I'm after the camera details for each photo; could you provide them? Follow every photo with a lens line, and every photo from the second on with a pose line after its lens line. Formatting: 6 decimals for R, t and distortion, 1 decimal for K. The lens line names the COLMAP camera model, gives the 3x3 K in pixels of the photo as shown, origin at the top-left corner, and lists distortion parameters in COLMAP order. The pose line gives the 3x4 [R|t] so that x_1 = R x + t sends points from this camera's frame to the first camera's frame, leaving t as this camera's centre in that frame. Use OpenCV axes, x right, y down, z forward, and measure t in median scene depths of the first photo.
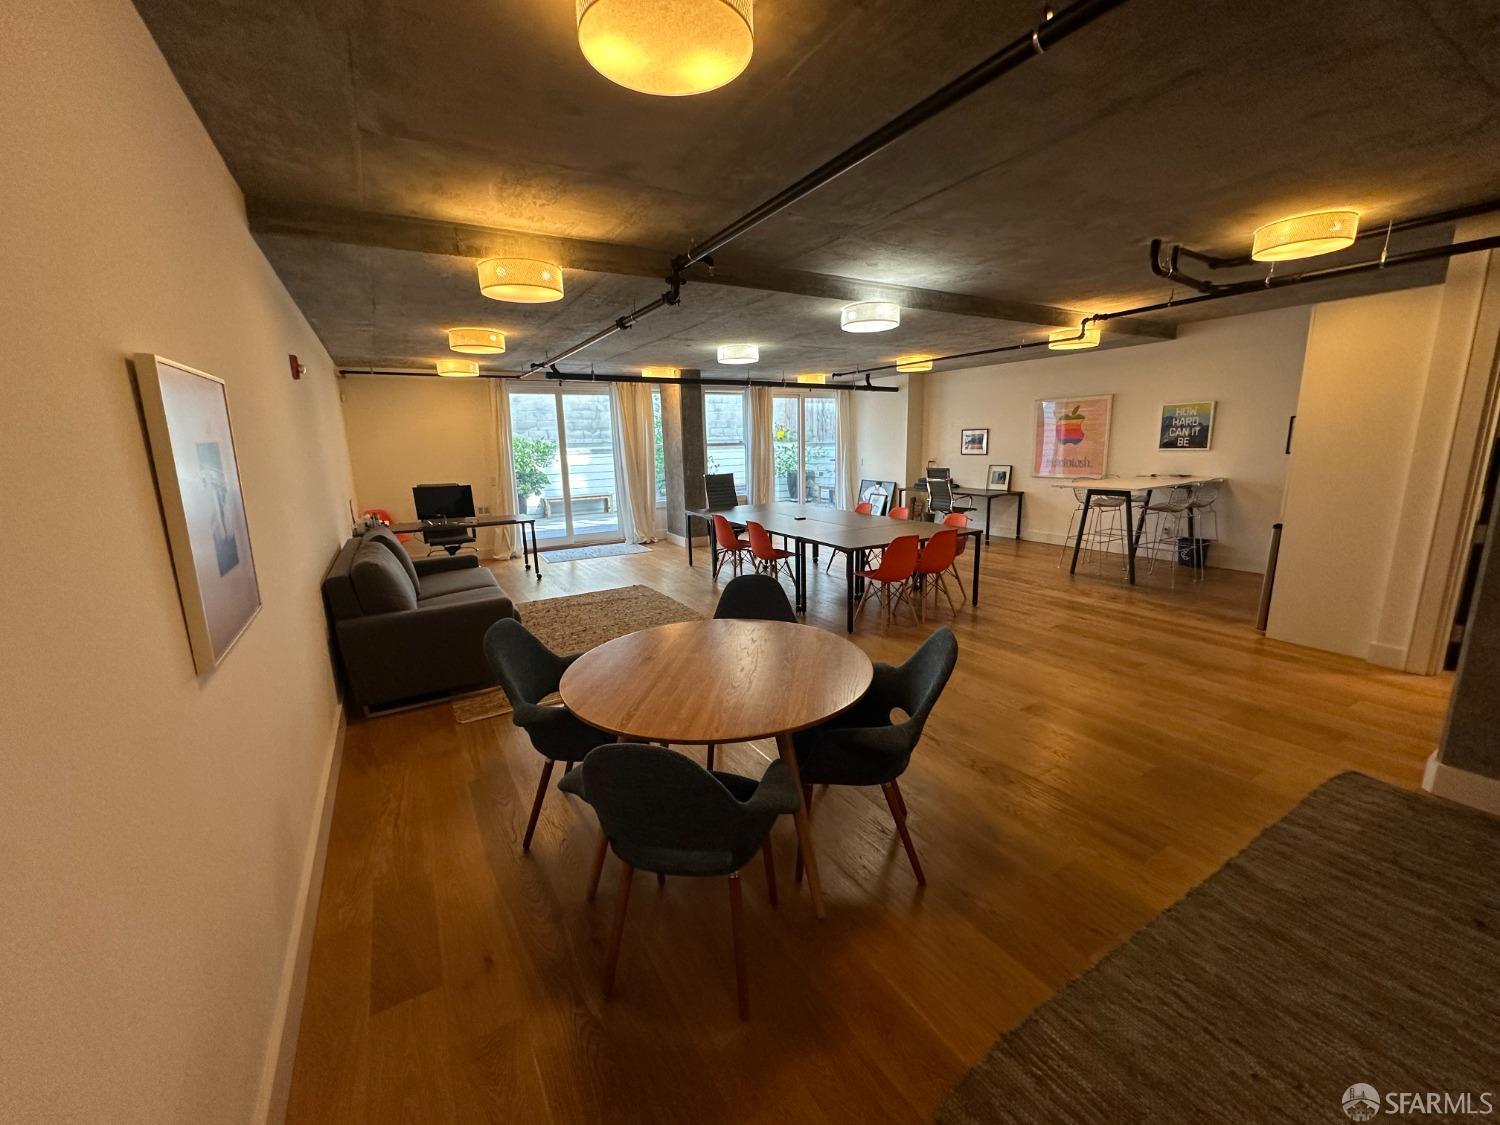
lens RADIAL K [[599.3, 0, 749.0], [0, 599.3, 563.4], [0, 0, 1]] dist [-0.001678, -0.000184]
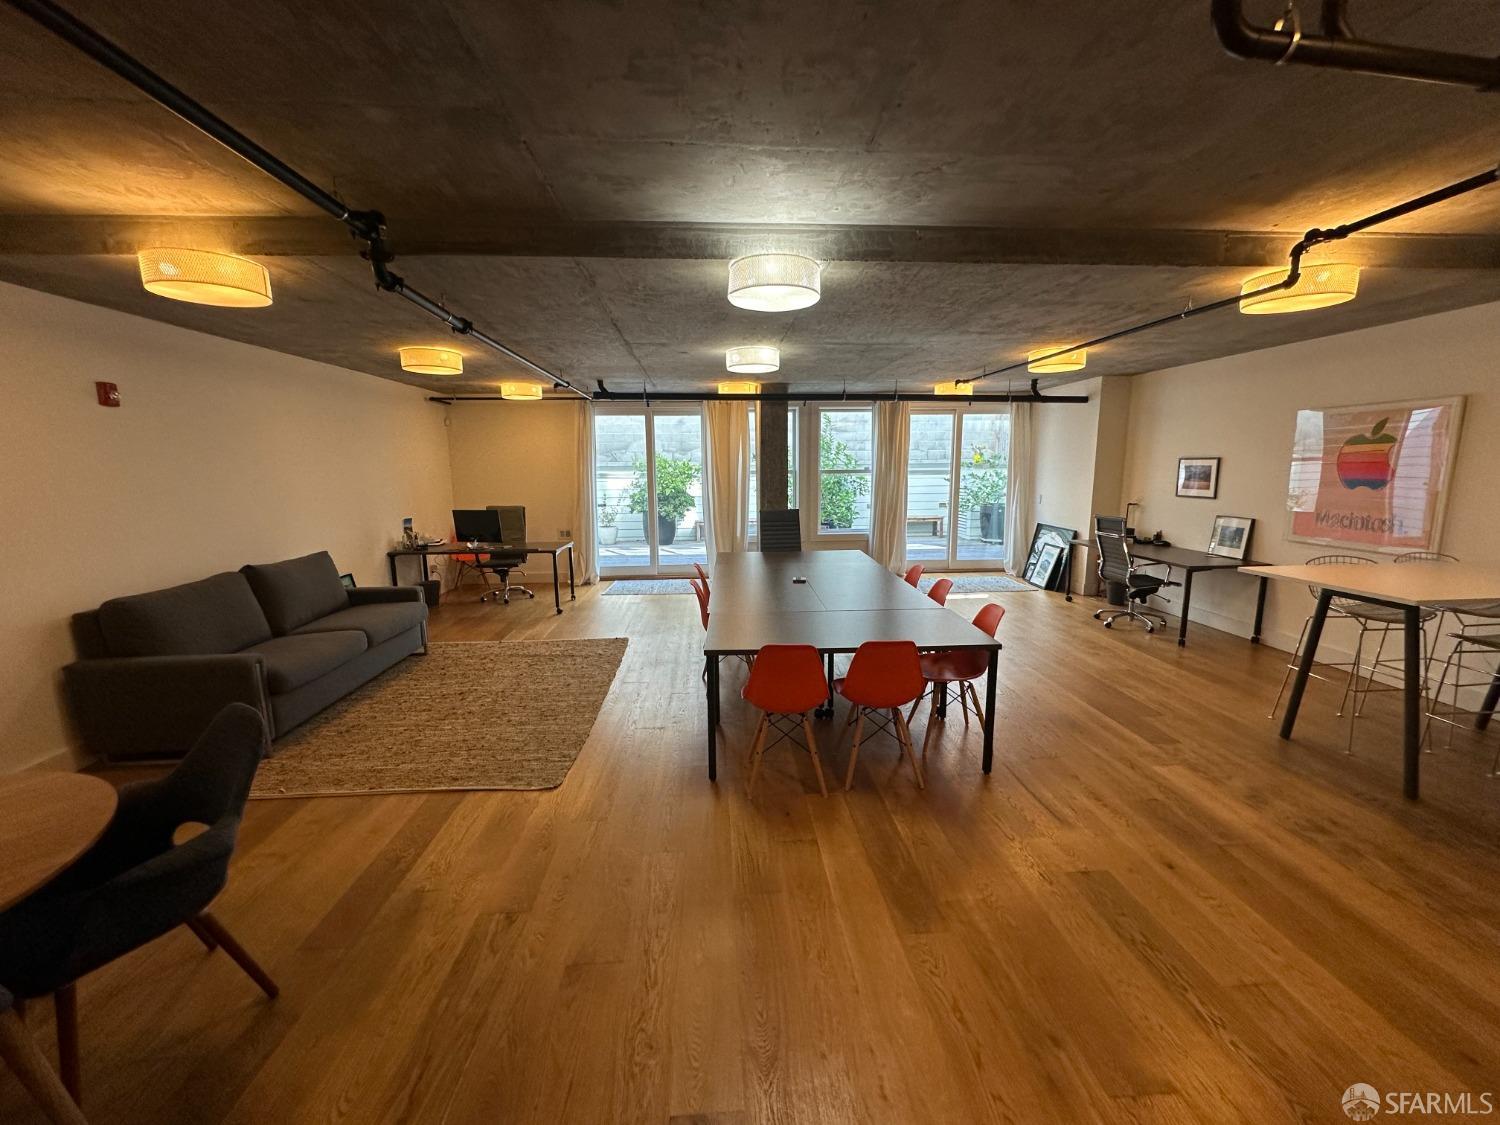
lens RADIAL K [[599.3, 0, 750.1], [0, 599.3, 559.7], [0, 0, 1]] dist [-0.001678, -0.000184]
pose [[0.891376, 0.087839, -0.444673, 0.320611], [-0.104318, 0.994463, -0.012671, -0.076833], [0.441097, 0.057682, 0.895604, 0.298982]]
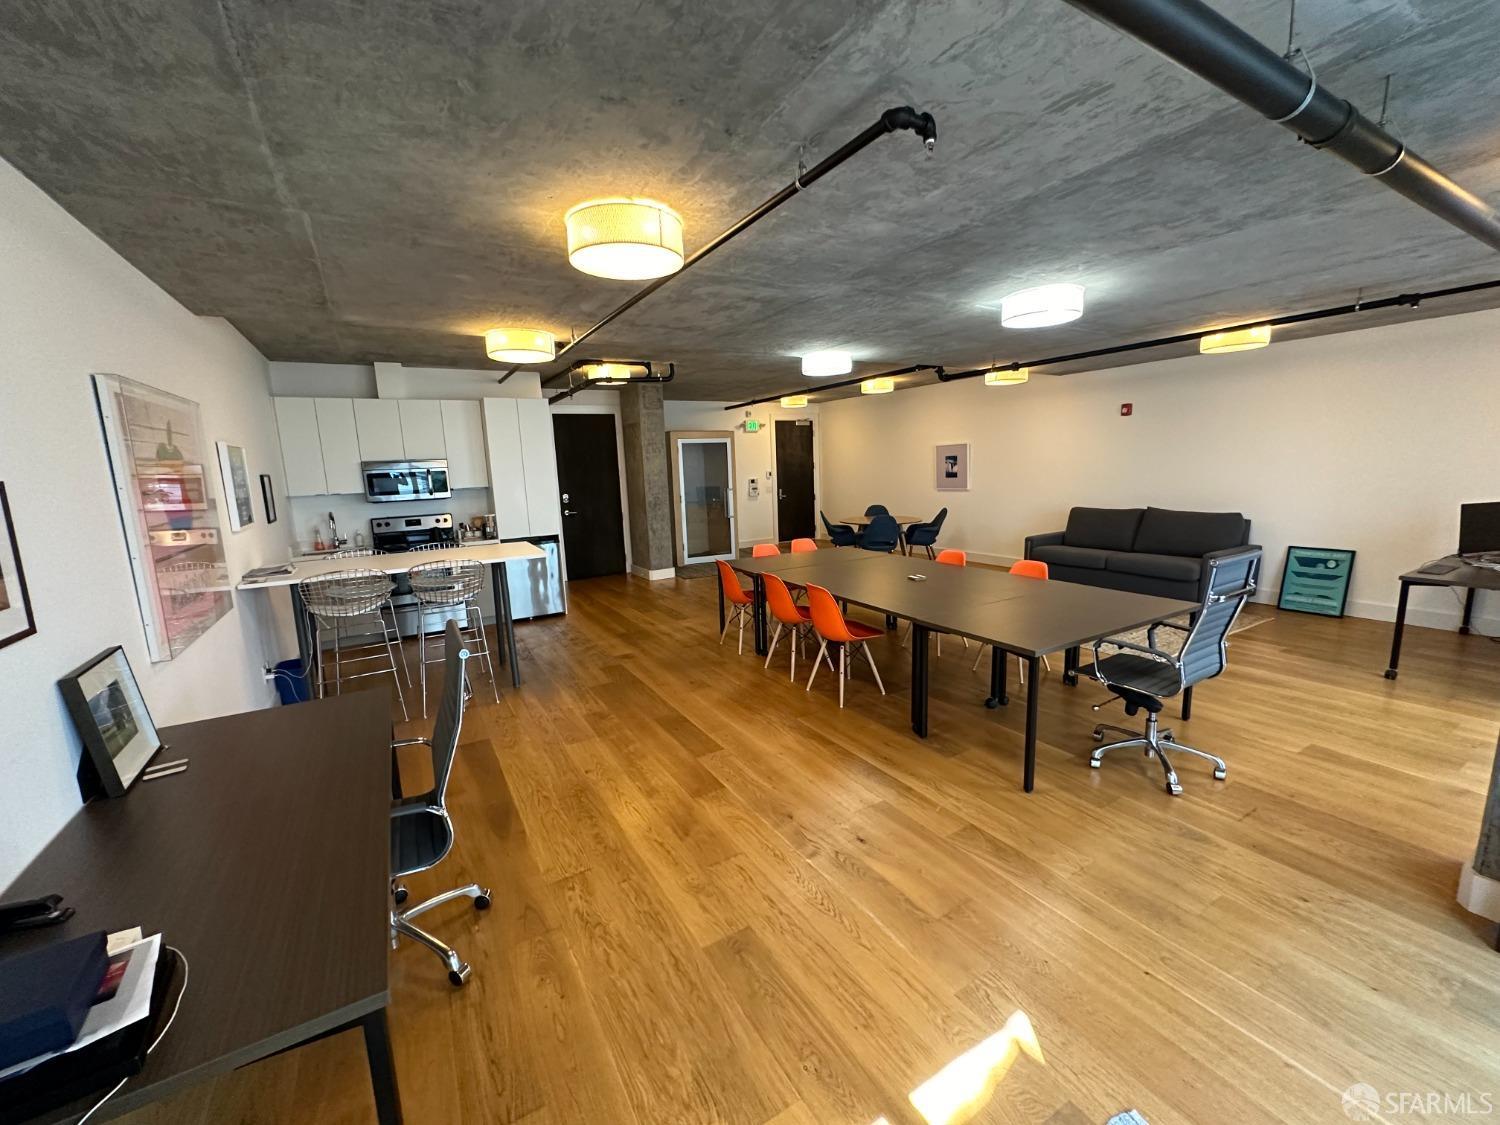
lens RADIAL K [[599.3, 0, 742.1], [0, 599.3, 563.7], [0, 0, 1]] dist [-0.001678, -0.000184]
pose [[-0.998332, 0.056608, 0.011341, 0.254292], [0.056901, 0.931538, 0.359164, -0.315323], [0.009767, 0.359210, -0.933206, 1.487635]]
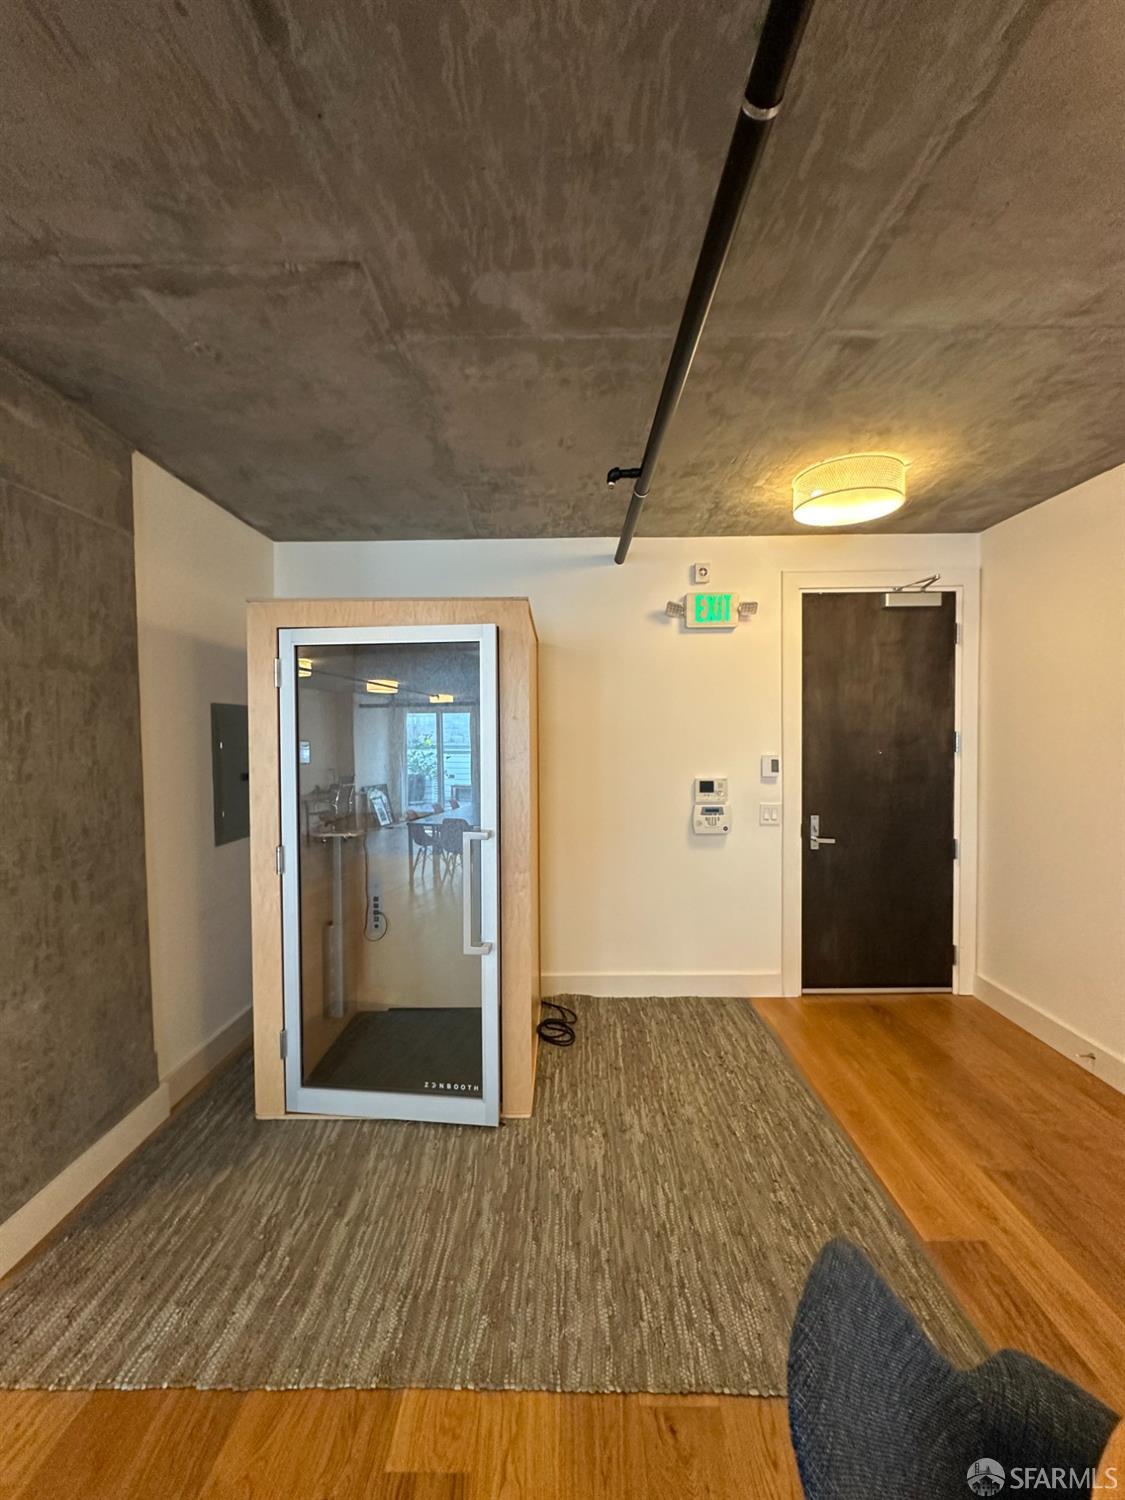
lens RADIAL K [[599.3, 0, 567.7], [0, 599.3, 748.9], [0, 0, 1]] dist [-0.001678, -0.000184]
pose [[-0.861276, 0.010664, 0.508026, 0.081418], [0.129547, 0.971351, 0.199236, -0.091540], [-0.491347, 0.237410, -0.837982, 0.395871]]
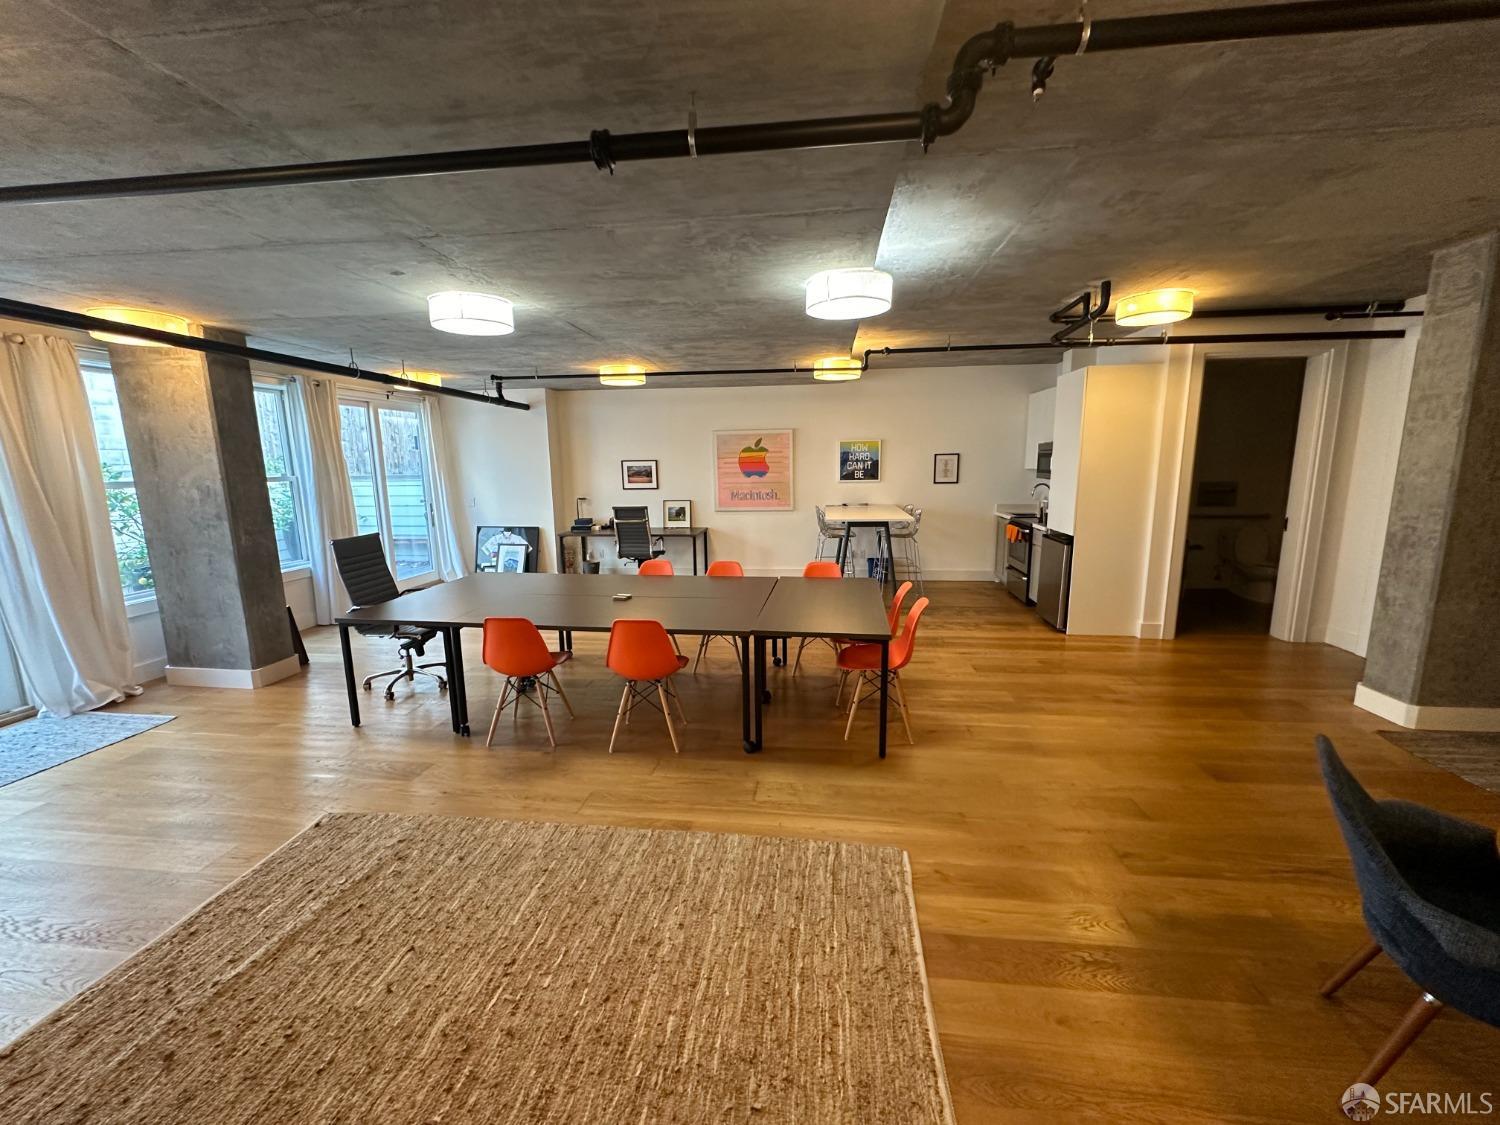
lens RADIAL K [[599.3, 0, 749.7], [0, 599.3, 562.6], [0, 0, 1]] dist [-0.001678, -0.000184]
pose [[0.606361, -0.117603, 0.786445, -0.293557], [0.158776, 0.986994, 0.025174, -0.096683], [-0.779177, 0.109604, 0.617147, 0.465831]]
